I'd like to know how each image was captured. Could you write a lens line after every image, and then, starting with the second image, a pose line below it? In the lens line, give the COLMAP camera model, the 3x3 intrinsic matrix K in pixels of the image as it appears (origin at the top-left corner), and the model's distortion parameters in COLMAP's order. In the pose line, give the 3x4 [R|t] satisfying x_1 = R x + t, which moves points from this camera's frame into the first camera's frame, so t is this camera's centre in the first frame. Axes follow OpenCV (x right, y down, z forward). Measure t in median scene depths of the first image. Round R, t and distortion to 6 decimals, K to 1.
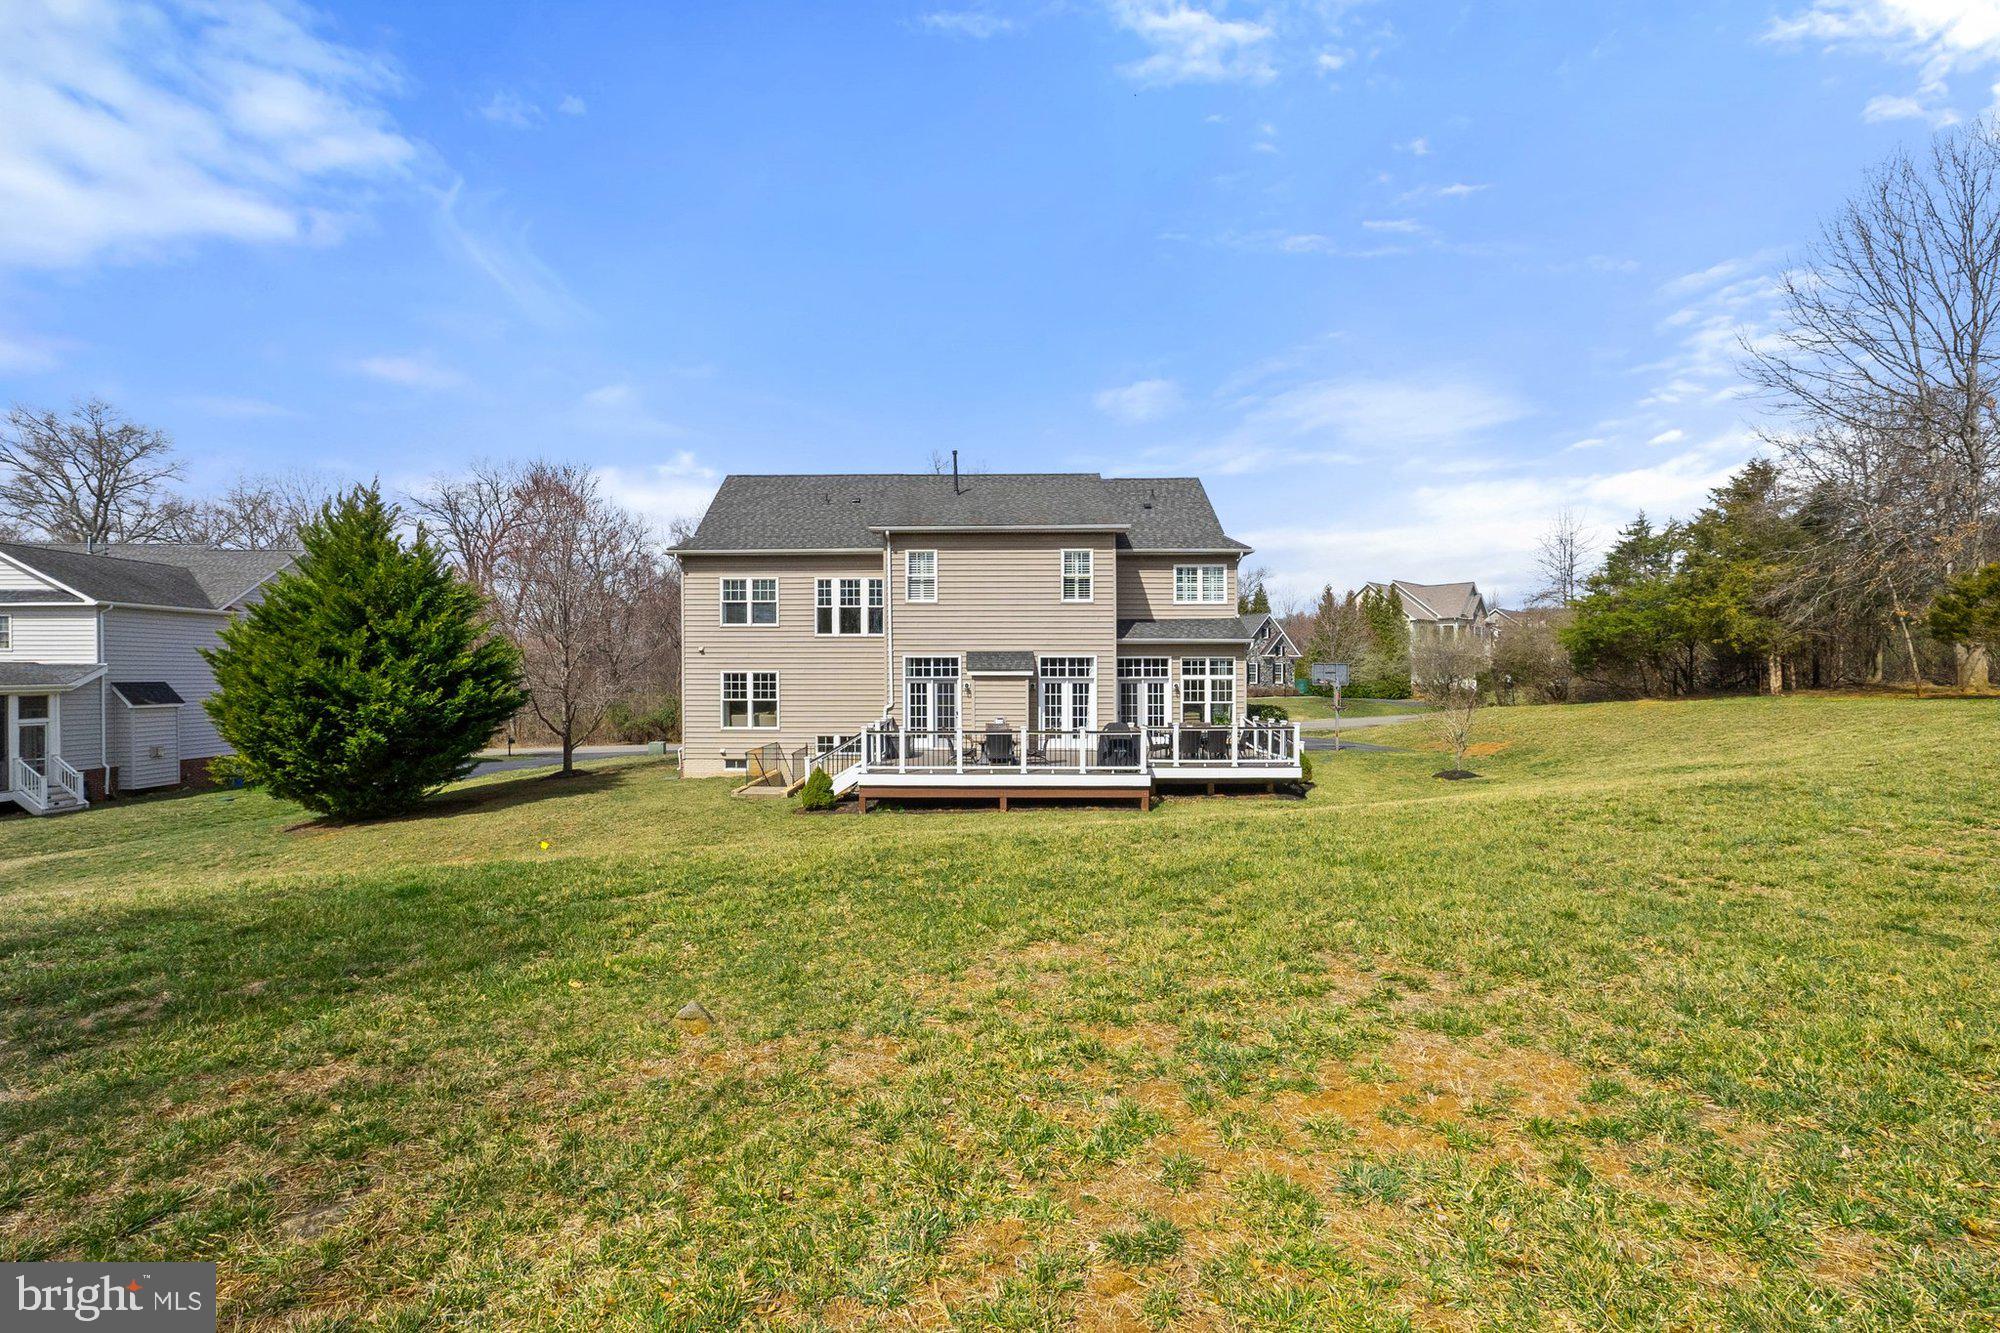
lens RADIAL K [[889.2, 0, 983.5], [0, 889.2, 664.5], [0, 0, 1]] dist [-0.016636, -0.000170]
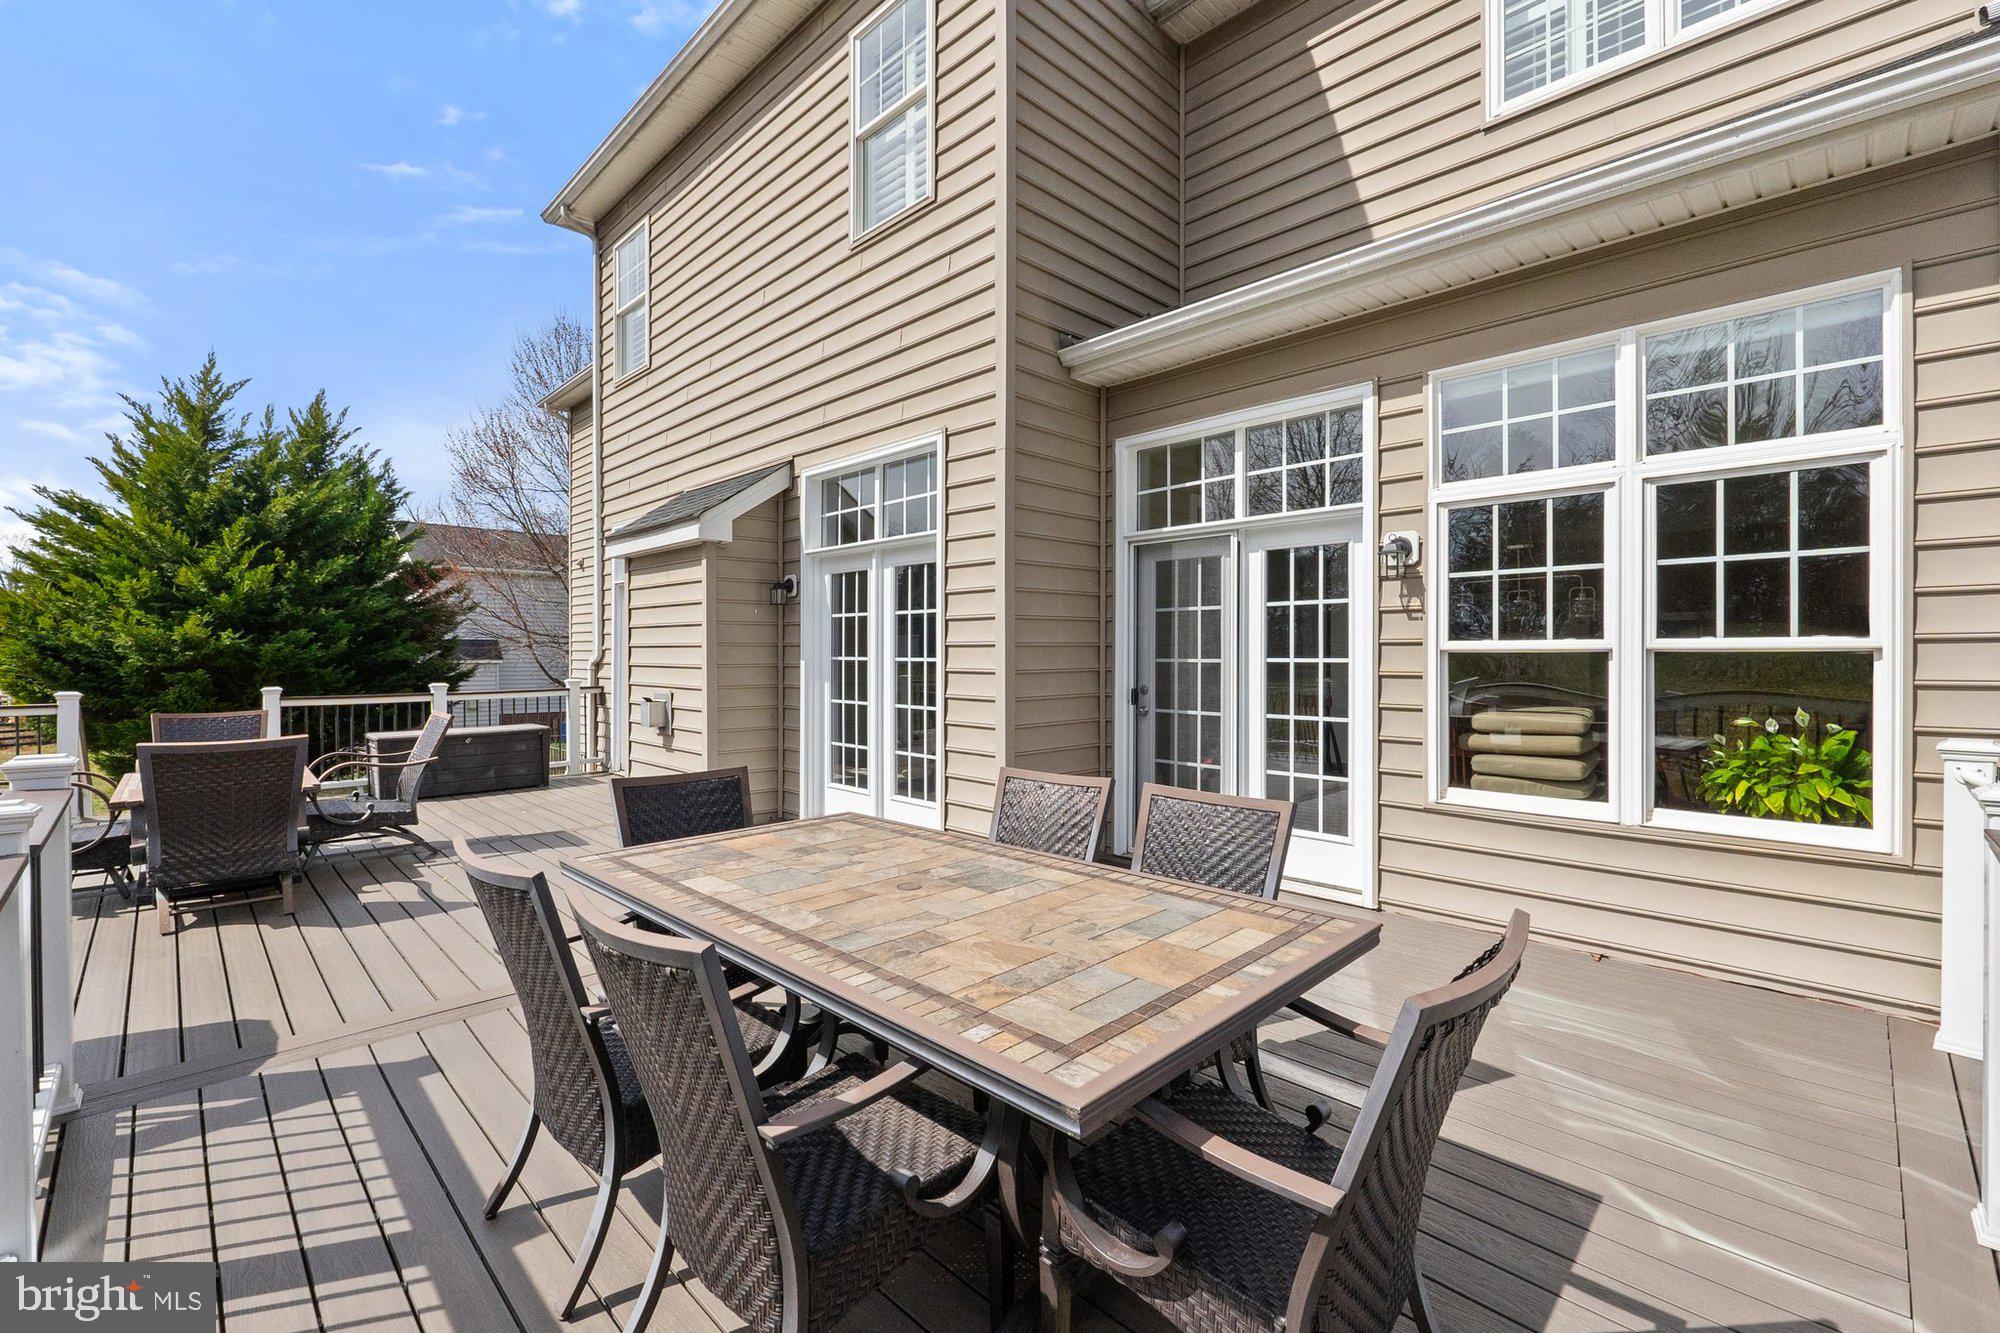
lens RADIAL K [[843.2, 0, 1006.8], [0, 843.2, 647.6], [0, 0, 1]] dist [-0.007650, -0.000062]
pose [[0.719984, -0.006157, -0.693964, 0.263518], [0.002174, 0.999976, -0.006617, 0.042053], [0.693988, 0.003255, 0.719979, 0.797821]]
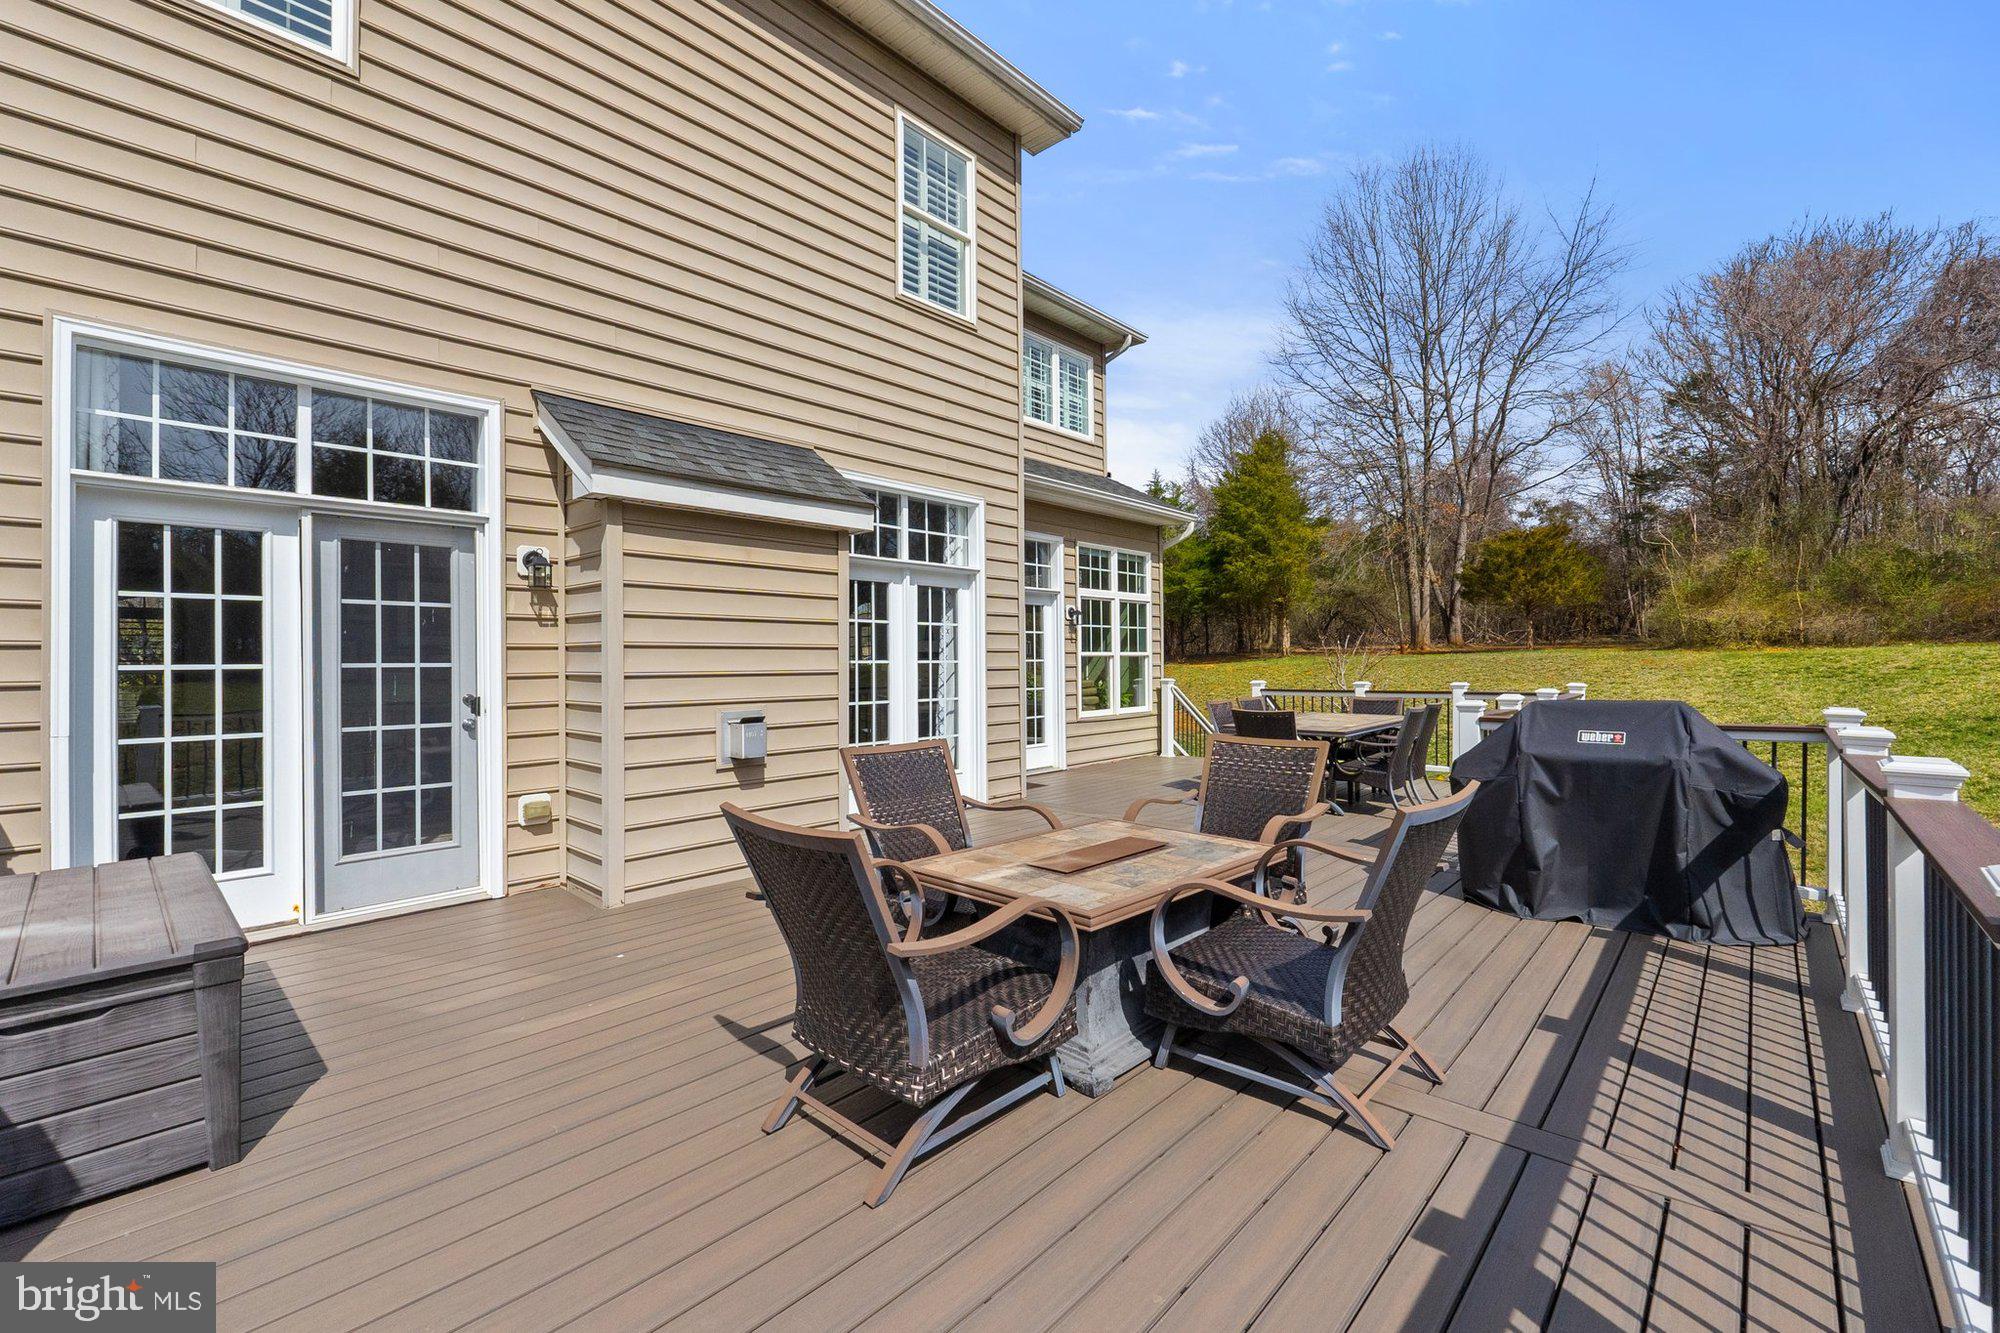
lens RADIAL K [[843.2, 0, 1006.8], [0, 843.2, 647.6], [0, 0, 1]] dist [-0.007650, -0.000062]
pose [[0.655950, 0.006047, 0.754781, -0.084994], [0.000931, 0.999961, -0.008821, 0.041397], [-0.754804, 0.006489, 0.655918, 0.741880]]
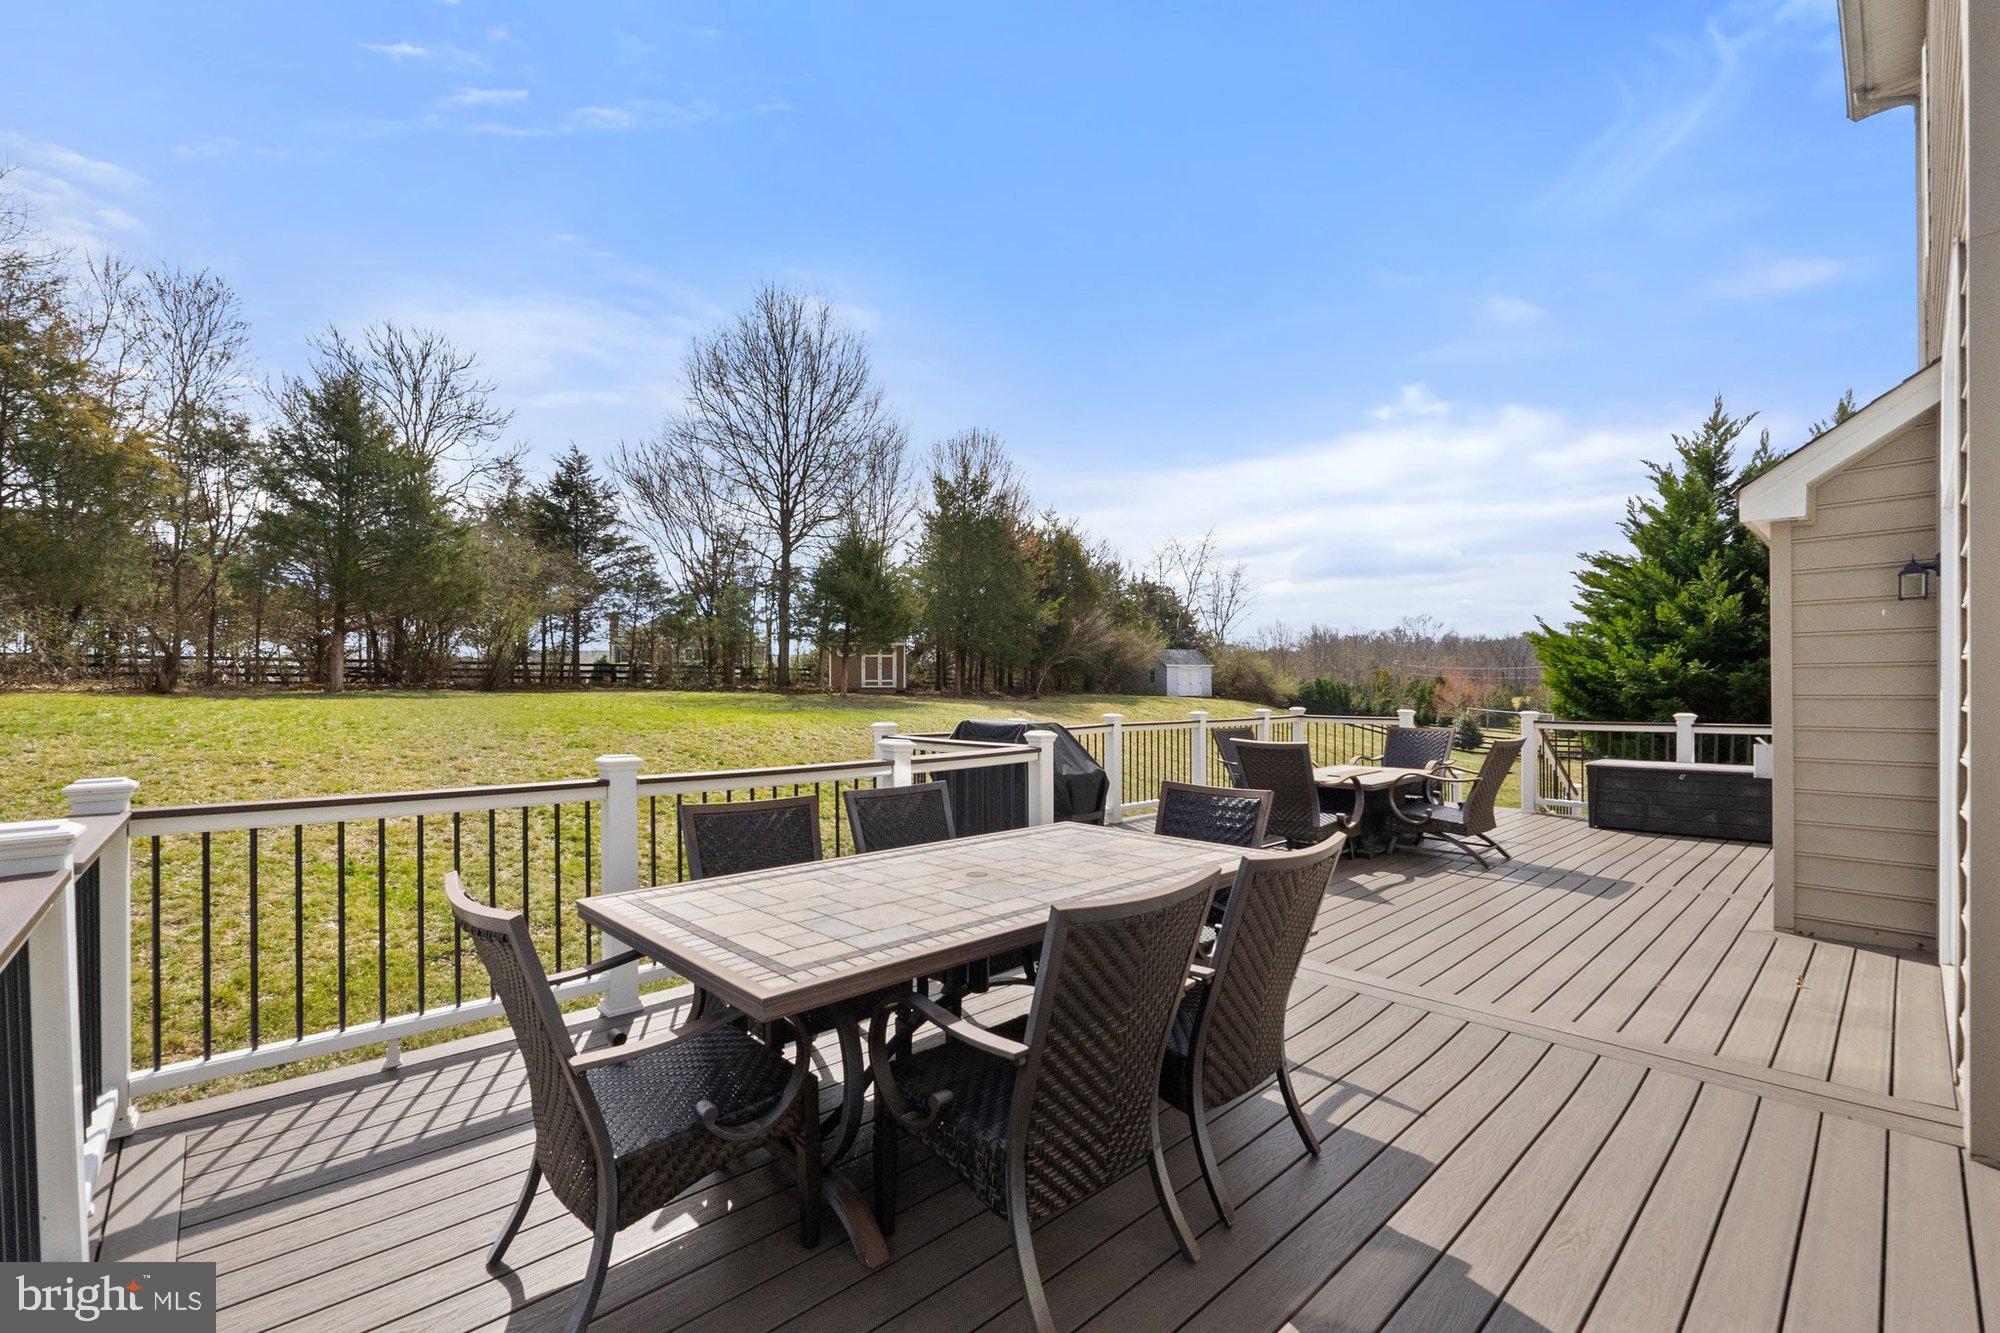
lens RADIAL K [[848.5, 0, 1008.4], [0, 848.5, 662.8], [0, 0, 1]] dist [-0.001219, -0.000032]
pose [[-0.717271, -0.016536, -0.696598, 0.267217], [0.008739, 0.999426, -0.032724, 0.042873], [0.696739, -0.029560, -0.716715, 0.924104]]
